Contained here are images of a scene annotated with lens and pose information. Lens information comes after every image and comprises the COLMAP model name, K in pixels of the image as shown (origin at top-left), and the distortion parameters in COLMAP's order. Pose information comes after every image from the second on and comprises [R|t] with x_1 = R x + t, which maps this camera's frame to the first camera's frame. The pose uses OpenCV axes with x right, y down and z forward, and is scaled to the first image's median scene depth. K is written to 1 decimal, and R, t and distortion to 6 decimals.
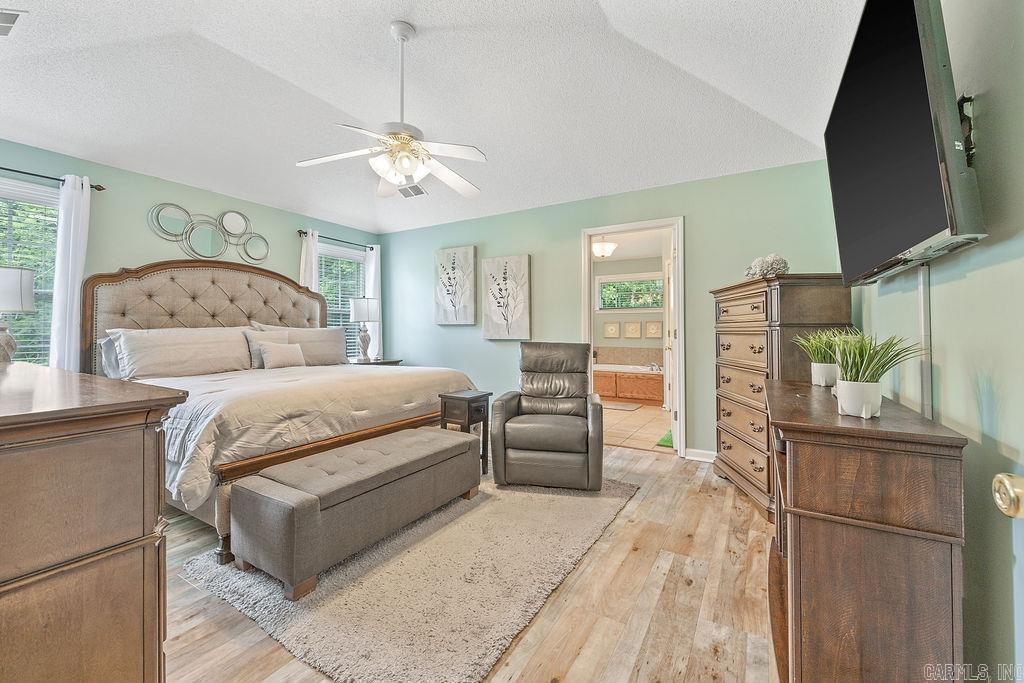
lens RADIAL K [[417.1, 0, 506.5], [0, 417.1, 330.6], [0, 0, 1]] dist [-0.007692, 0.000029]
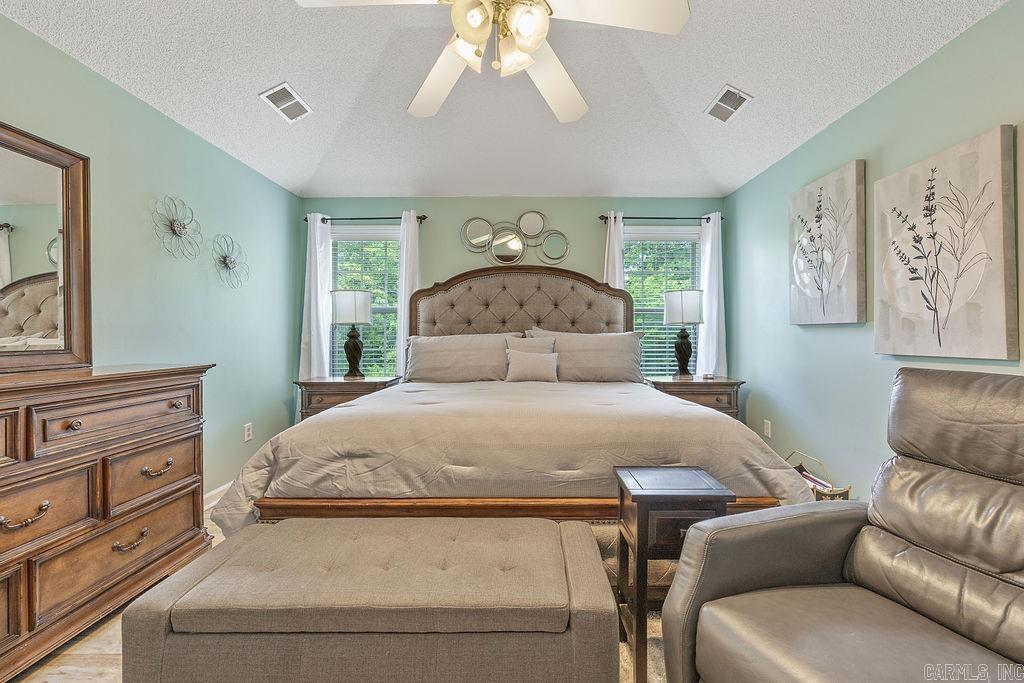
lens RADIAL K [[417.1, 0, 517.9], [0, 417.1, 342.6], [0, 0, 1]] dist [-0.007692, 0.000029]
pose [[0.526770, 0.009961, -0.849949, 0.142267], [0.005398, 0.999872, 0.015064, -0.001396], [0.849991, -0.012523, 0.526649, 0.468733]]
